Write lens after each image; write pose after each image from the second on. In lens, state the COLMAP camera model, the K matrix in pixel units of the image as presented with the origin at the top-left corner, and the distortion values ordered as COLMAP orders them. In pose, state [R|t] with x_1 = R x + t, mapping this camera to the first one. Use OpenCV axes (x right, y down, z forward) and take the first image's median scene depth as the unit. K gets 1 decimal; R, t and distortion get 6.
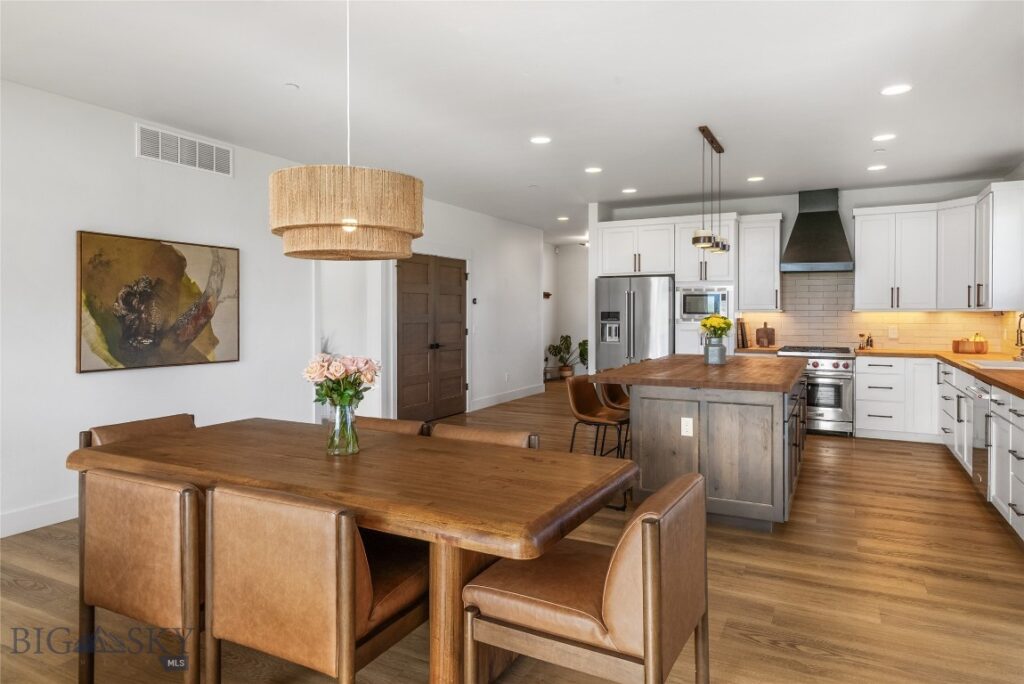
lens RADIAL K [[628.9, 0, 512.2], [0, 628.9, 321.5], [0, 0, 1]] dist [0.003197, 0.001128]
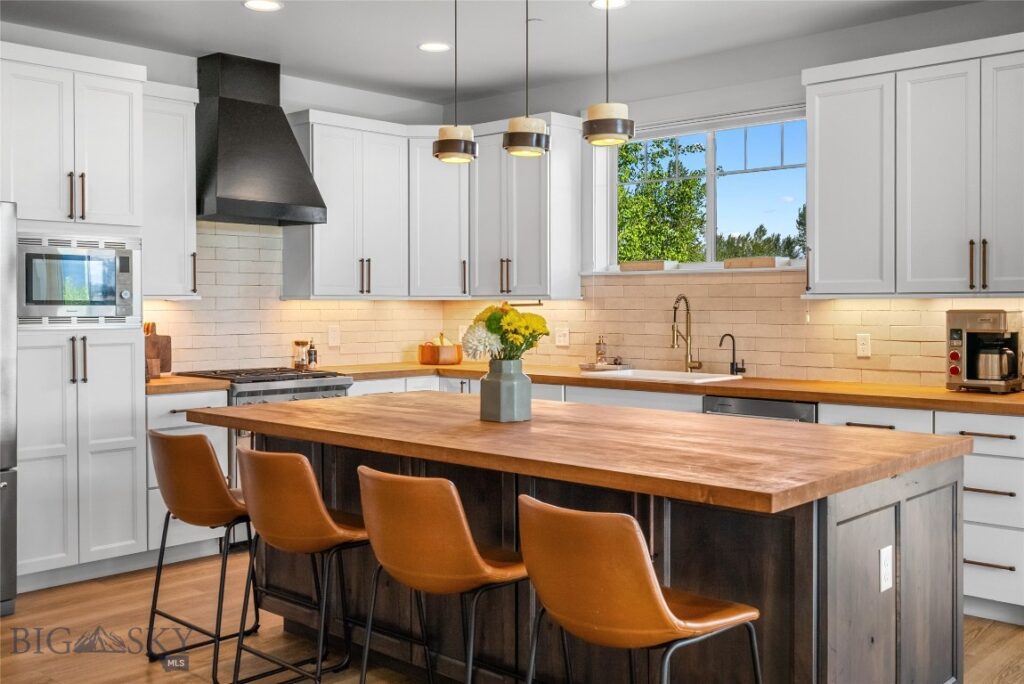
lens RADIAL K [[1011.6, 0, 508.8], [0, 1011.6, 312.0], [0, 0, 1]] dist [-0.005571, -0.000404]
pose [[0.273204, -0.008675, 0.961917, -0.336763], [0.013888, 0.999891, 0.005073, -0.009904], [-0.961856, 0.011973, 0.273294, 0.809019]]
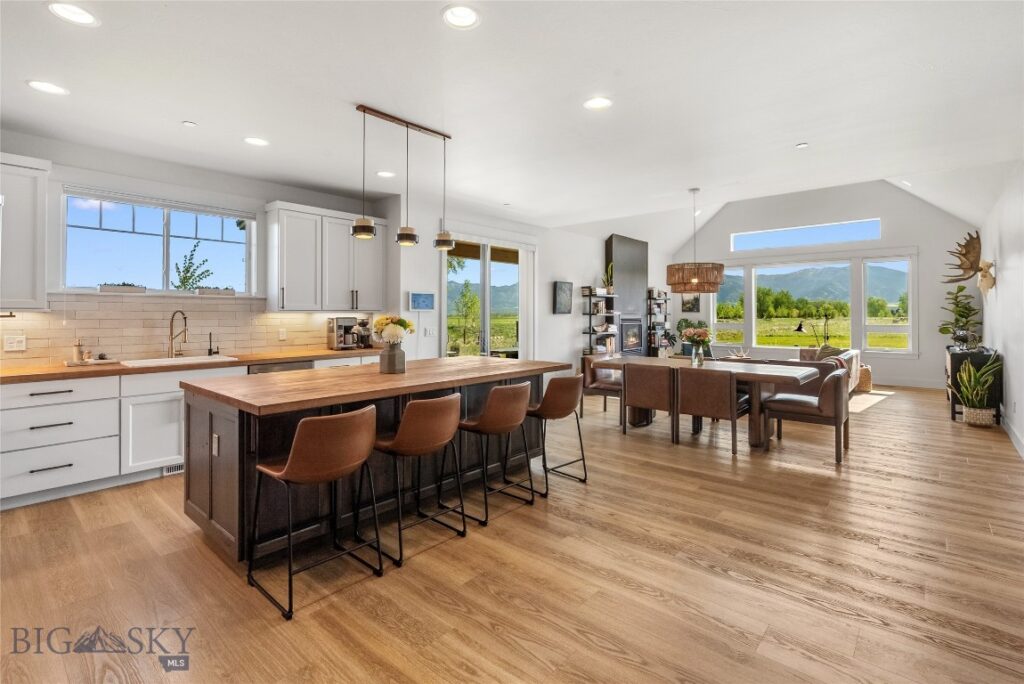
lens RADIAL K [[475.2, 0, 515.6], [0, 475.2, 306.7], [0, 0, 1]] dist [-0.001716, -0.000438]
pose [[-0.971221, 0.005604, 0.238115, 0.001953], [0.005109, 0.999983, -0.002698, -0.020368], [-0.238127, -0.001404, -0.971233, 1.599320]]
